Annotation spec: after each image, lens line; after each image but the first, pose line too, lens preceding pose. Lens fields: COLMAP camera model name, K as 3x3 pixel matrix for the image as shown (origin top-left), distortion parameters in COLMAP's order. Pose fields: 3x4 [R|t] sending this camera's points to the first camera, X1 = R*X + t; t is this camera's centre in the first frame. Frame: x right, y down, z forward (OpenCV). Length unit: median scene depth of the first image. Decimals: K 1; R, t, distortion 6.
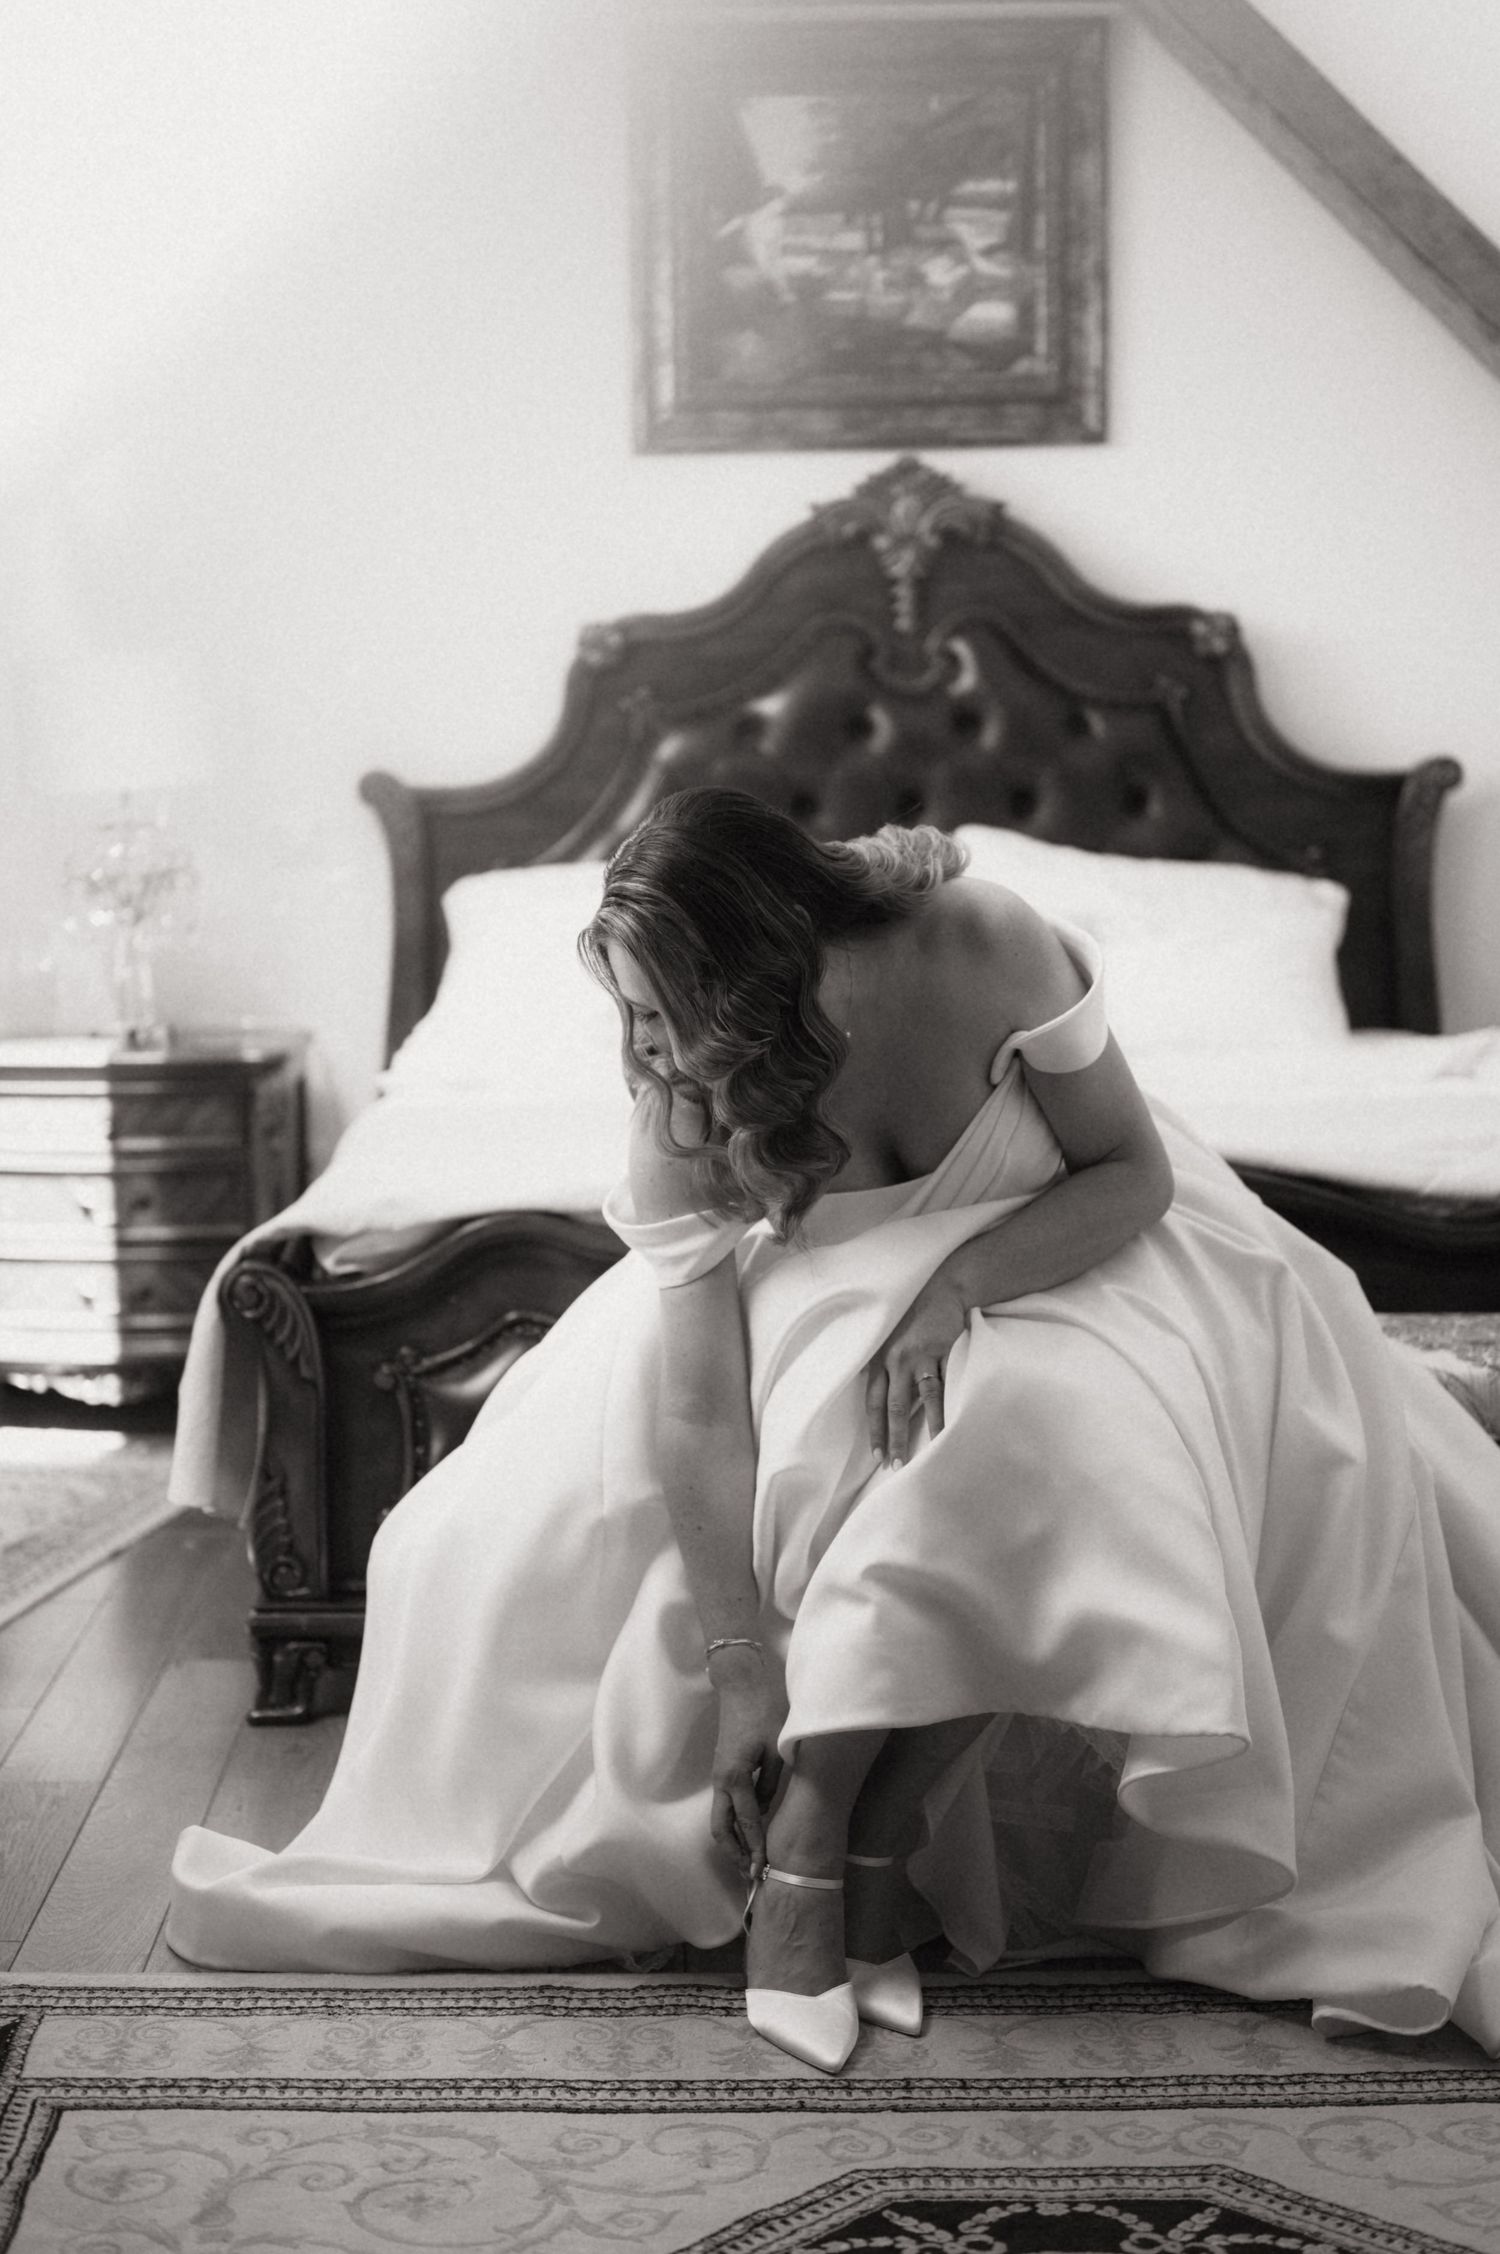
lens RADIAL K [[3487.1, 0, 426.8], [0, 3487.1, 1050.1], [0, 0, 1]] dist [-0.003513, -0.086389]
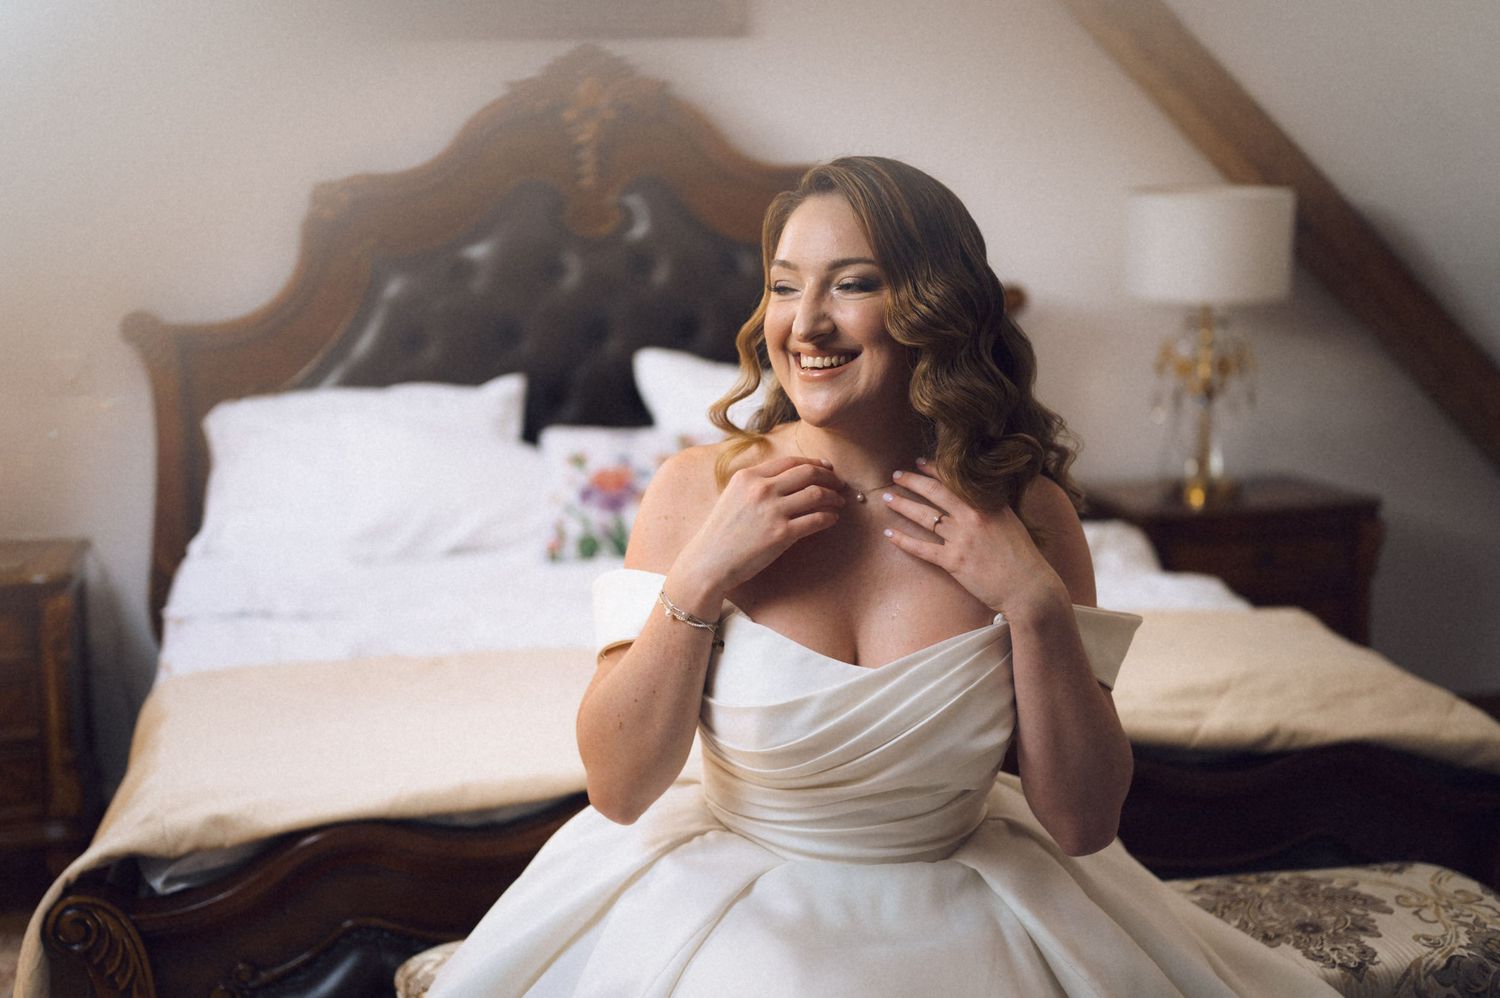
lens RADIAL K [[2255.3, 0, 748.1], [0, 2255.3, 468.4], [0, 0, 1]] dist [-0.009641, -0.039757]
pose [[0.962722, -0.036708, 0.267990, -0.022522], [0.028520, 0.999002, 0.034382, -0.048811], [-0.268985, -0.025458, 0.962808, 0.233241]]
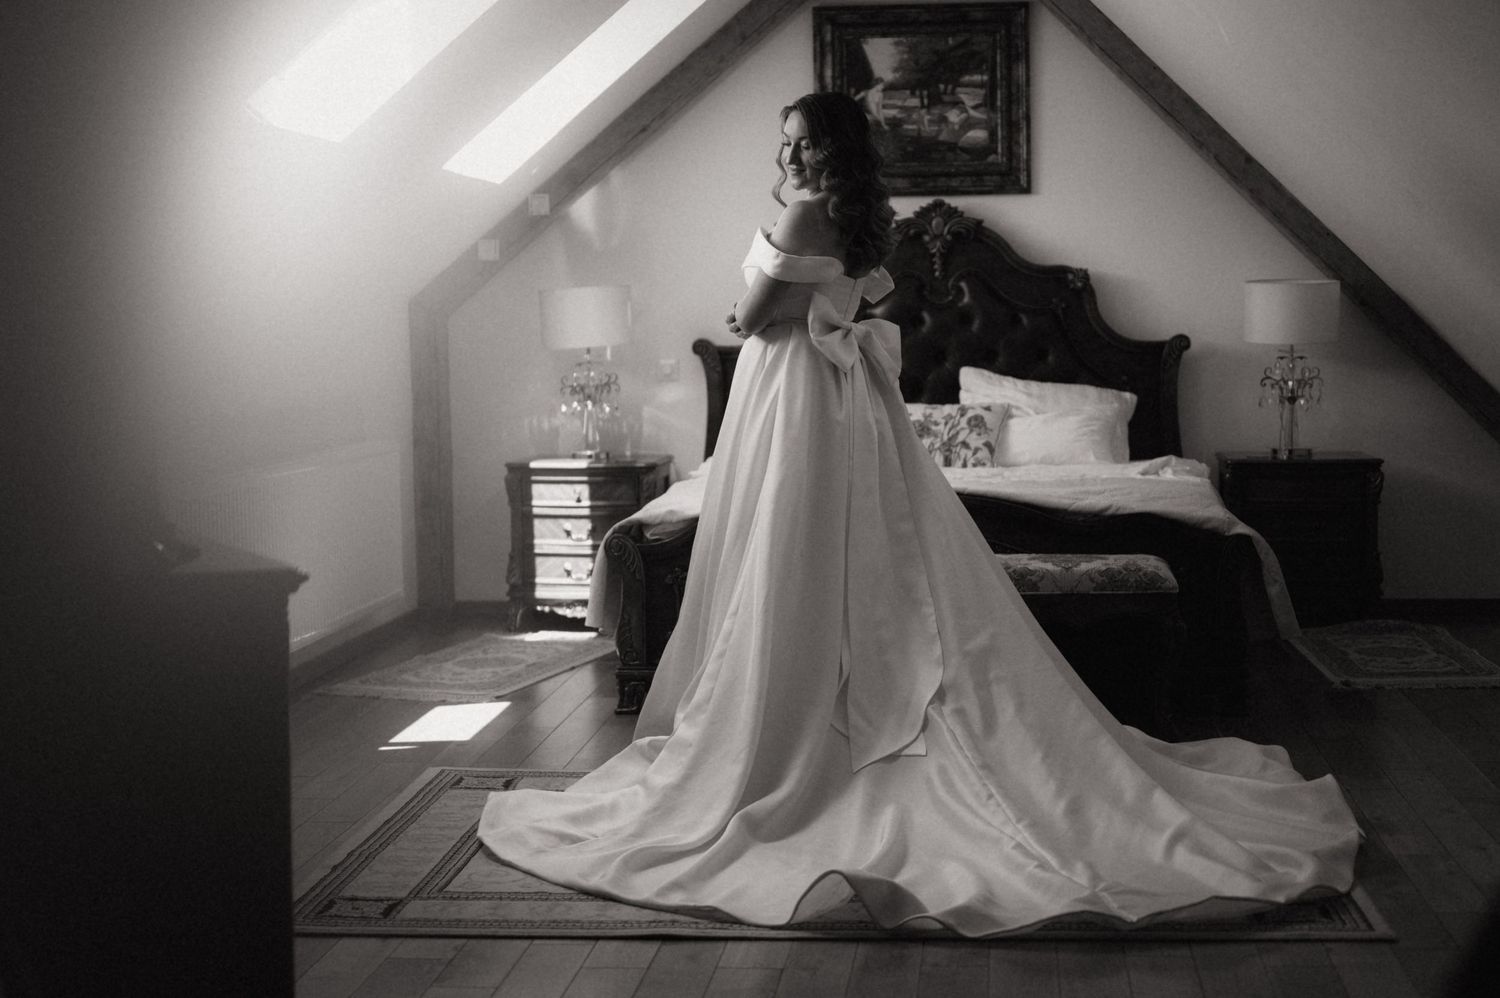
lens RADIAL K [[2252.8, 0, 776.9], [0, 2252.8, 505.7], [0, 0, 1]] dist [-0.018198, 0.084897]
pose [[0.999534, 0.003541, -0.030313, 0.078877], [-0.003555, 0.999994, -0.000424, 0.026298], [0.030312, 0.000532, 0.999540, -0.440378]]
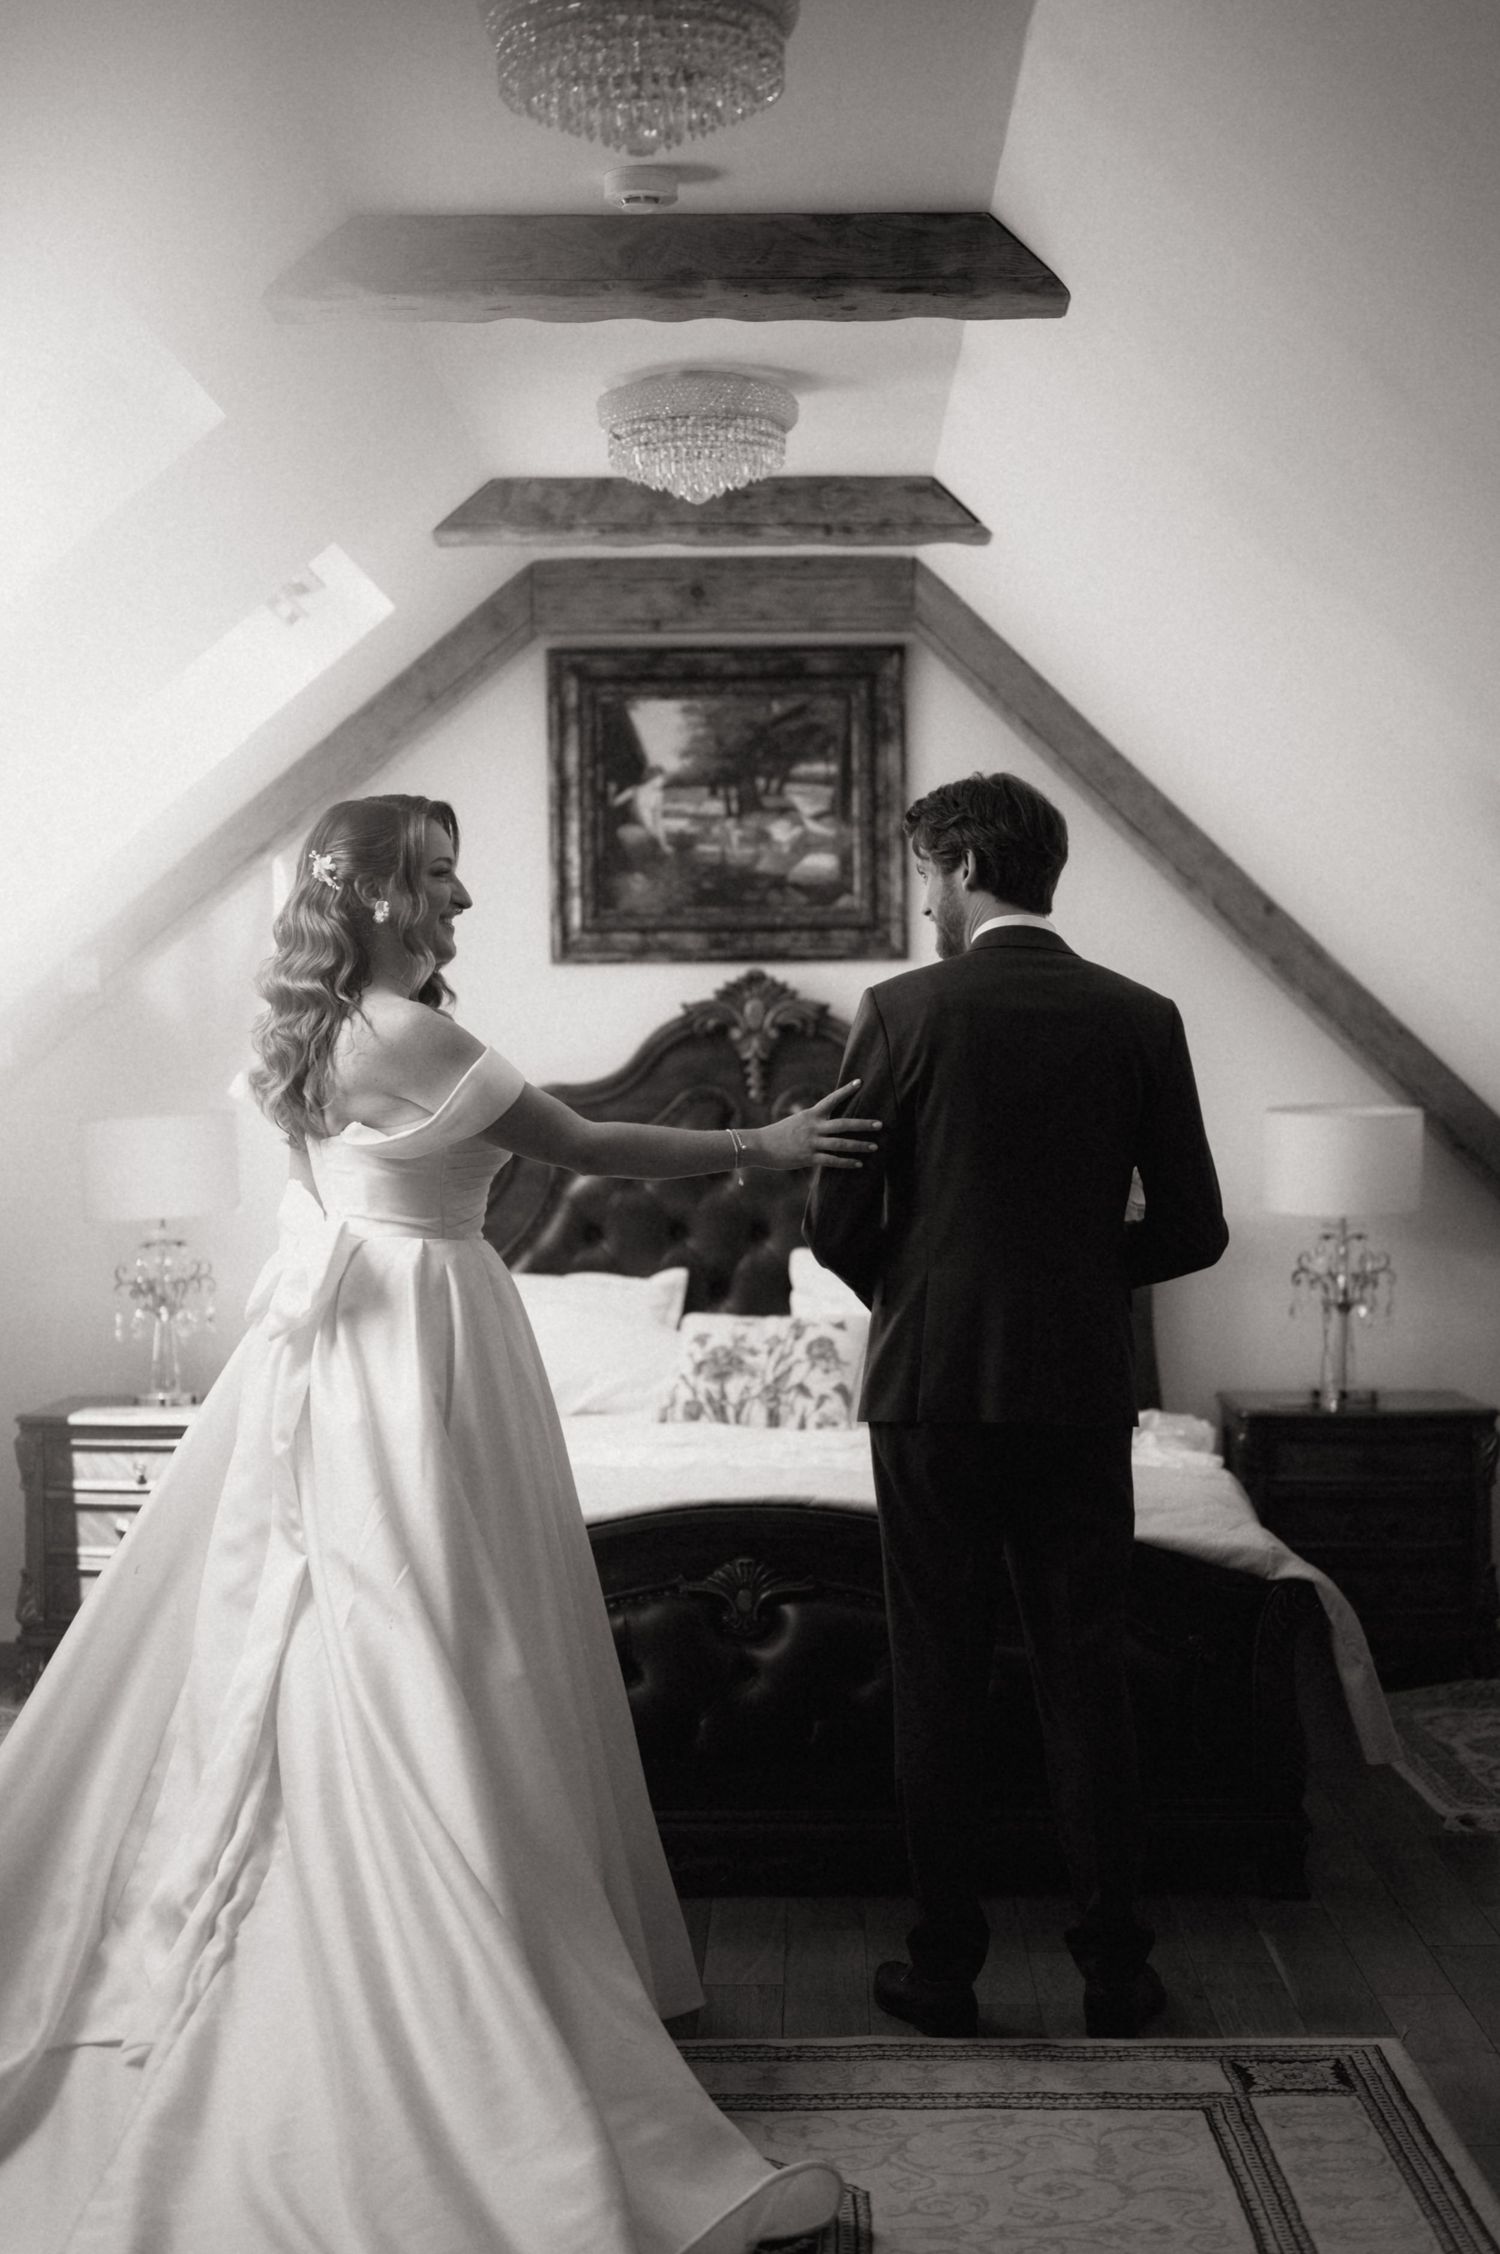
lens RADIAL K [[3296.1, 0, 671.5], [0, 3296.1, 1179.9], [0, 0, 1]] dist [-0.008850, -0.052593]
pose [[0.999710, 0.006334, 0.023251, 0.076874], [-0.005000, 0.998363, -0.056976, -0.018003], [-0.023574, 0.056843, 0.998105, -0.251449]]
